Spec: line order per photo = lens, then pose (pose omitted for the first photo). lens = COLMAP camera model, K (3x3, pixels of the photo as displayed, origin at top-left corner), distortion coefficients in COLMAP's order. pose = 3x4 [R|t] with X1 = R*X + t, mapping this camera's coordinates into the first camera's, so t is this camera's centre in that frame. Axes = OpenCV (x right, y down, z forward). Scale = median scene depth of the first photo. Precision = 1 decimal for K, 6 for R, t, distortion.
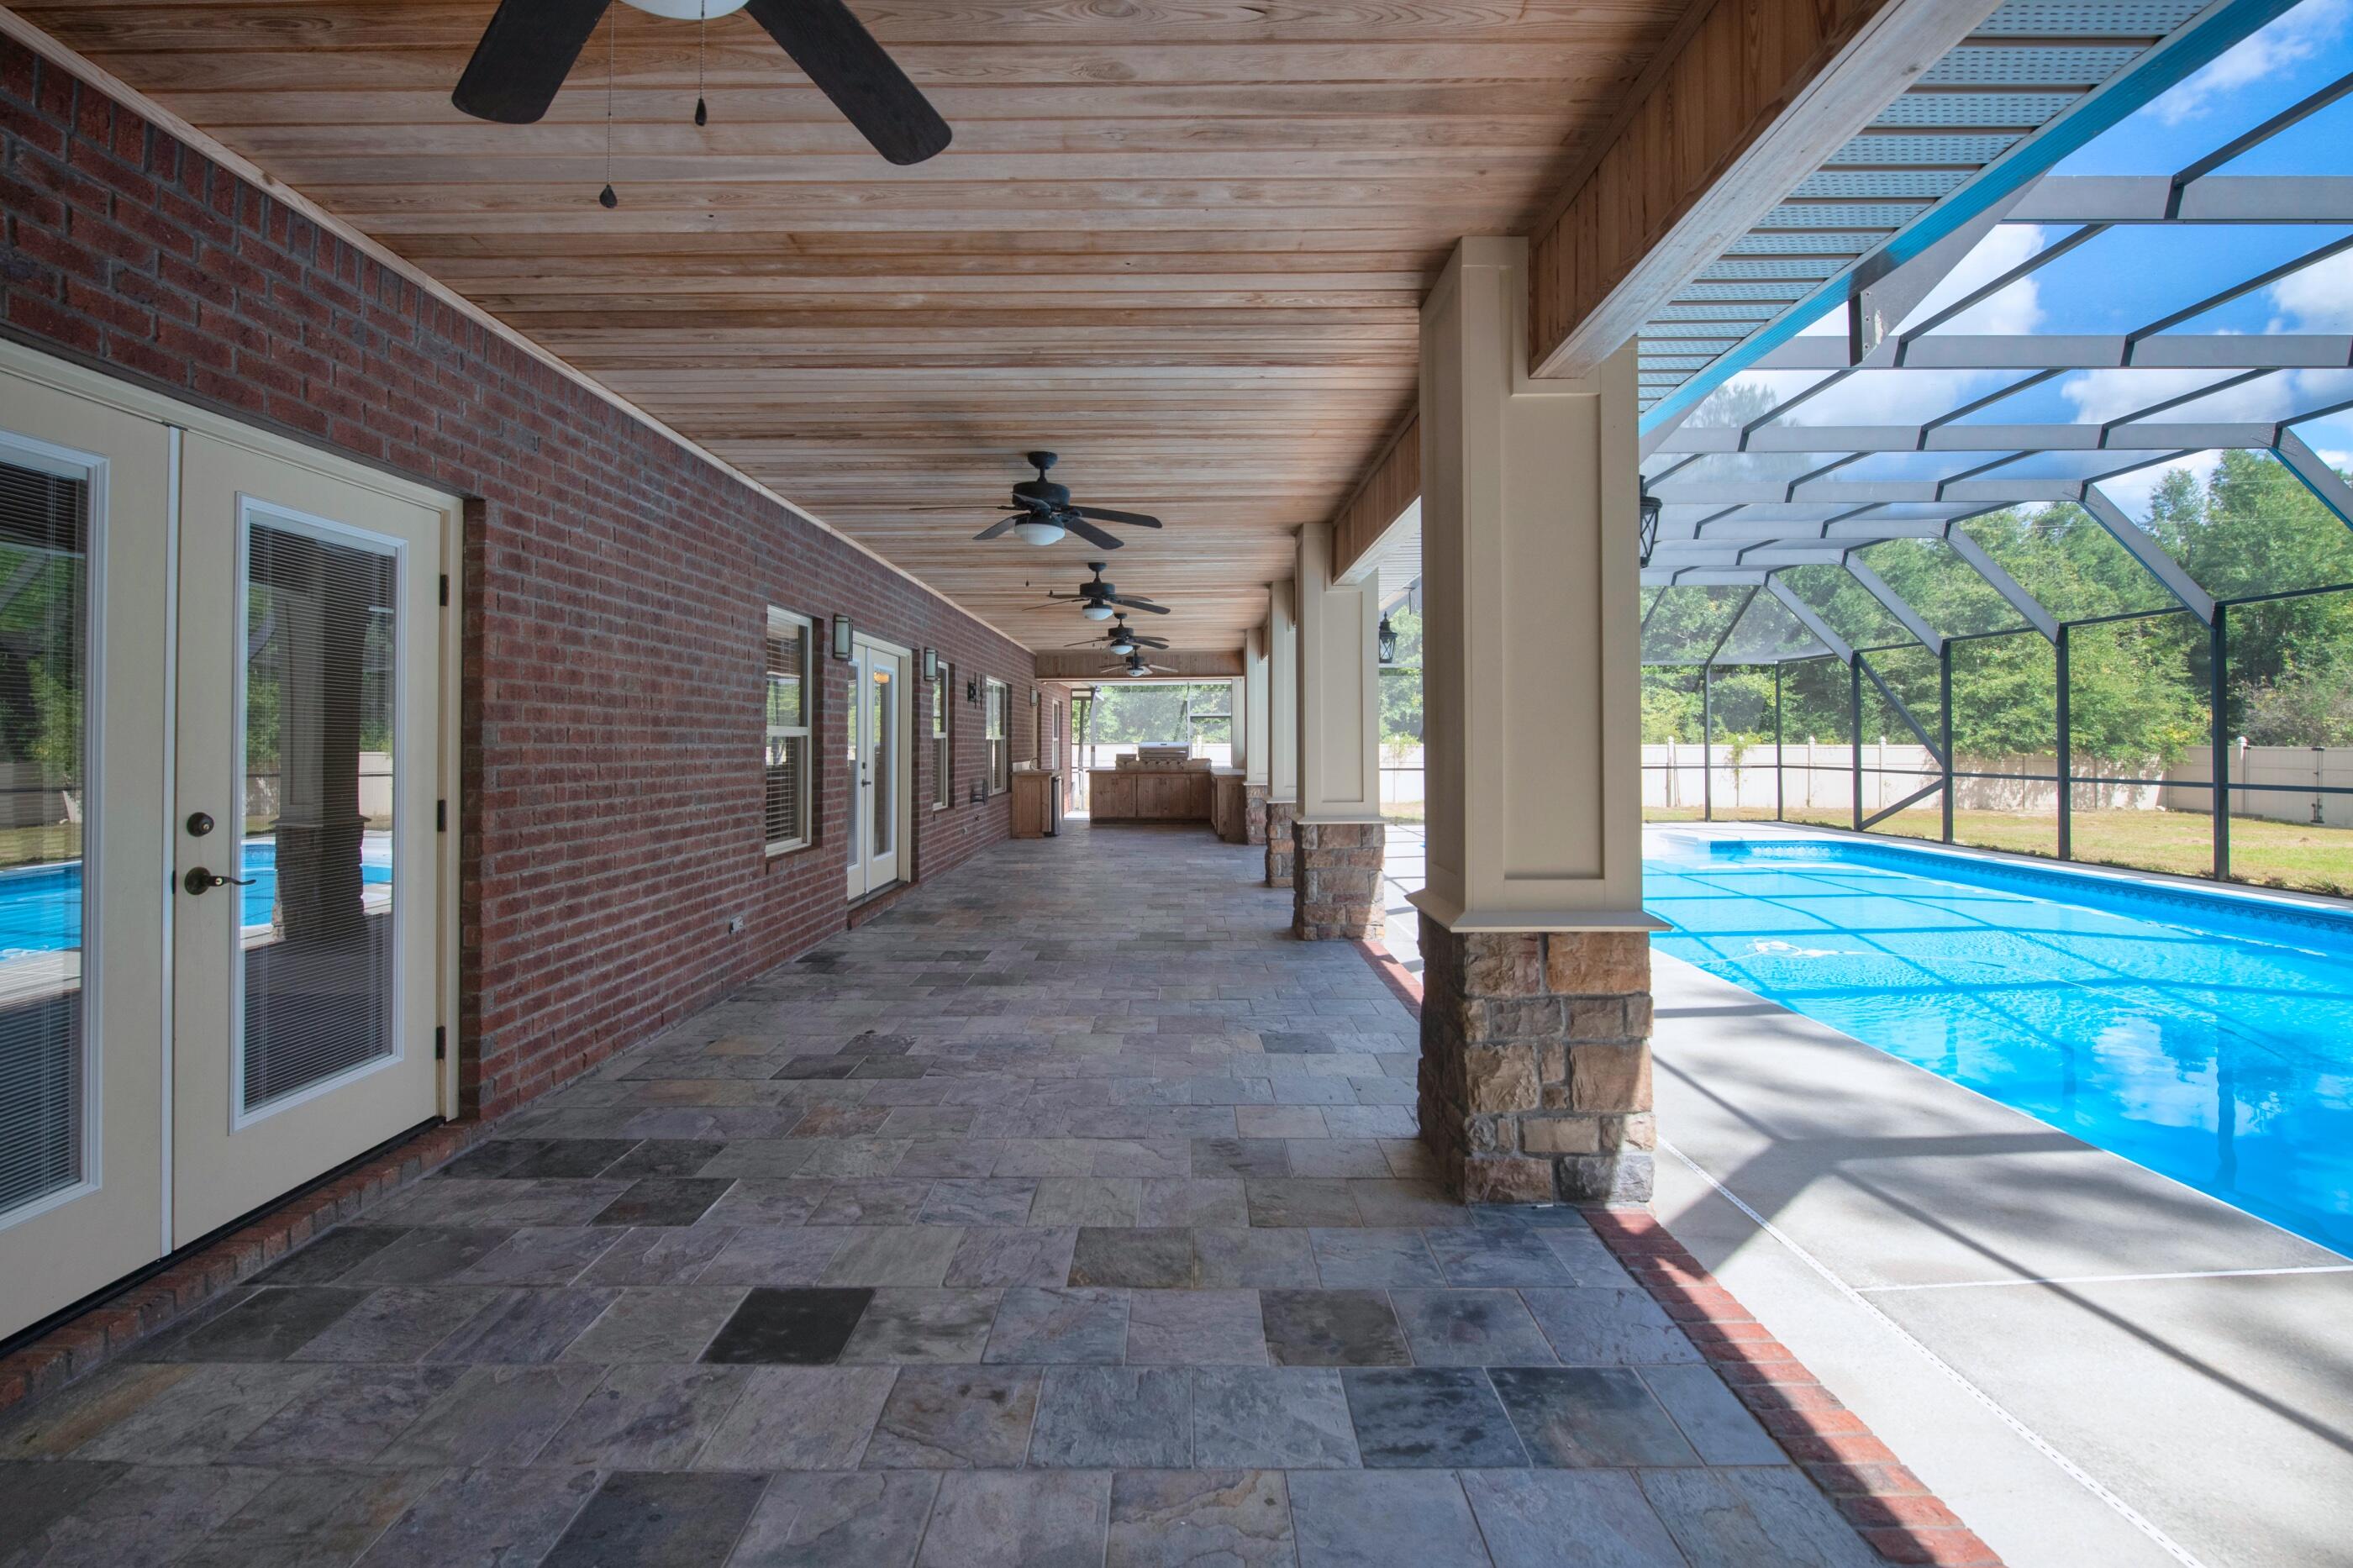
lens RADIAL K [[969.4, 0, 1176.5], [0, 969.4, 784.0], [0, 0, 1]] dist [-0.001320, -0.000557]
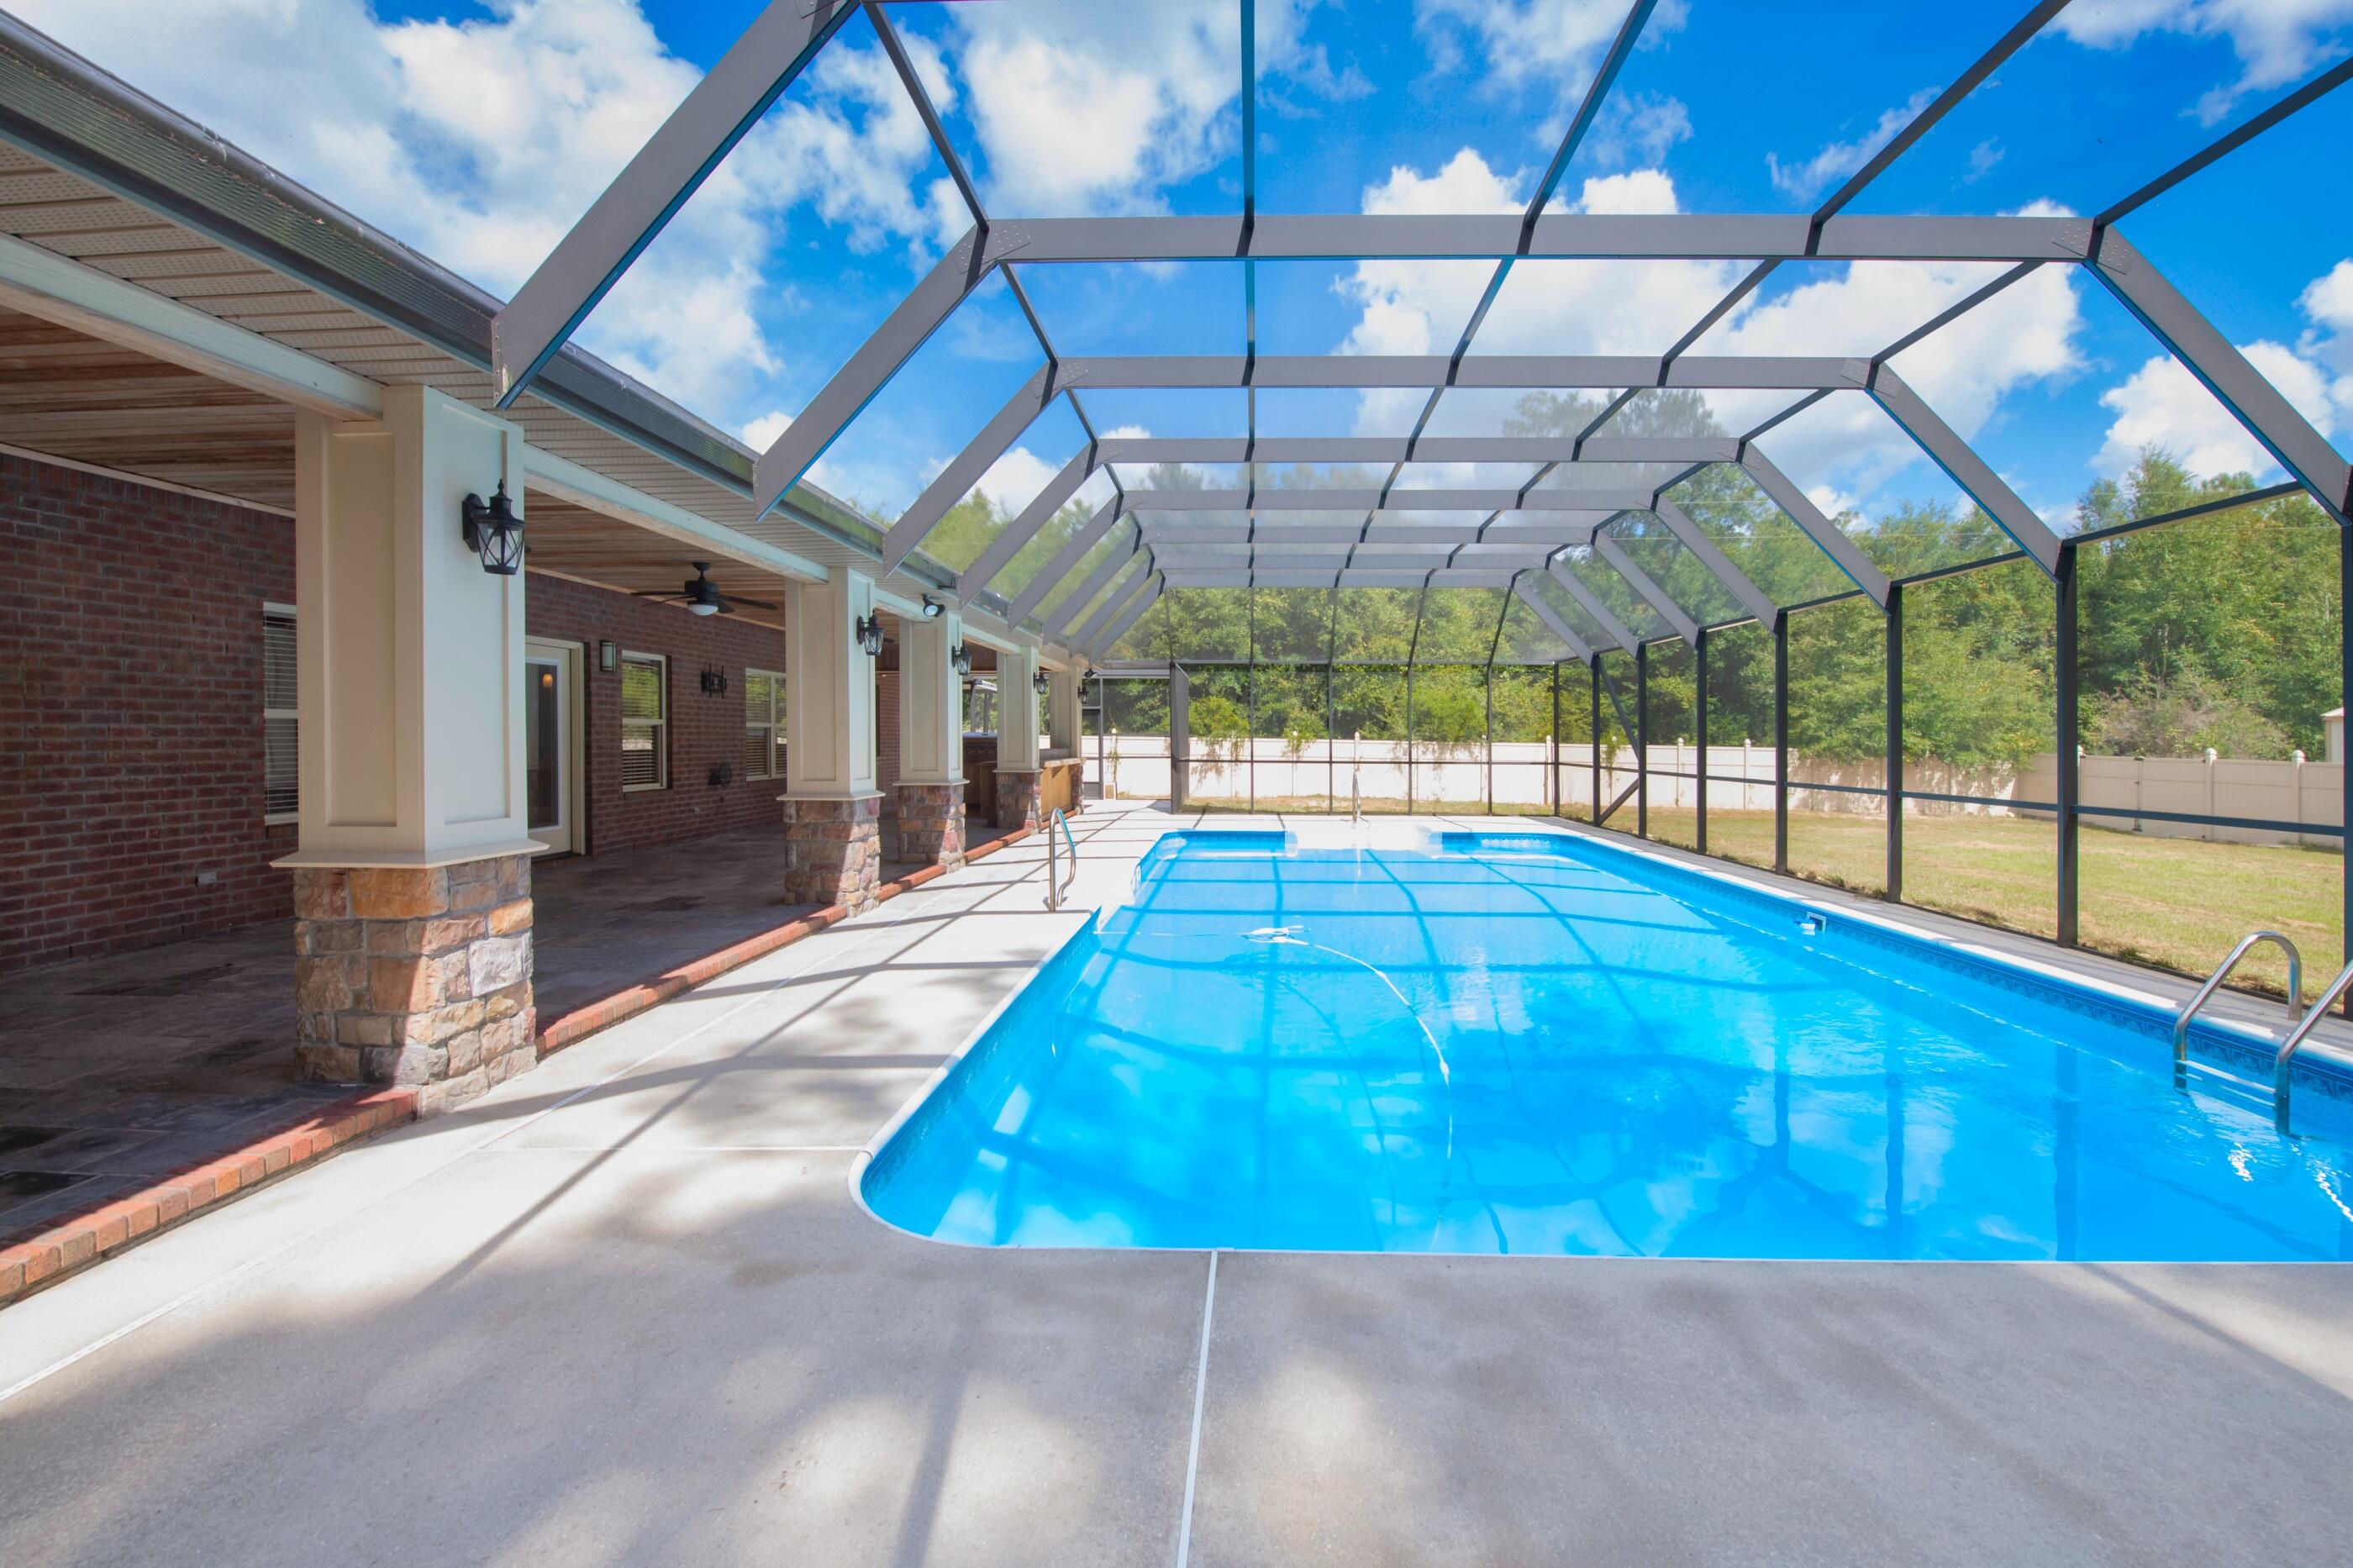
lens RADIAL K [[934.4, 0, 1168.4], [0, 934.4, 779.9], [0, 0, 1]] dist [-0.024065, 0.011059]
pose [[0.999201, 0.016850, -0.036253, 0.870913], [-0.016747, 0.999855, 0.003163, 0.009258], [0.036301, -0.002553, 0.999338, -0.094627]]
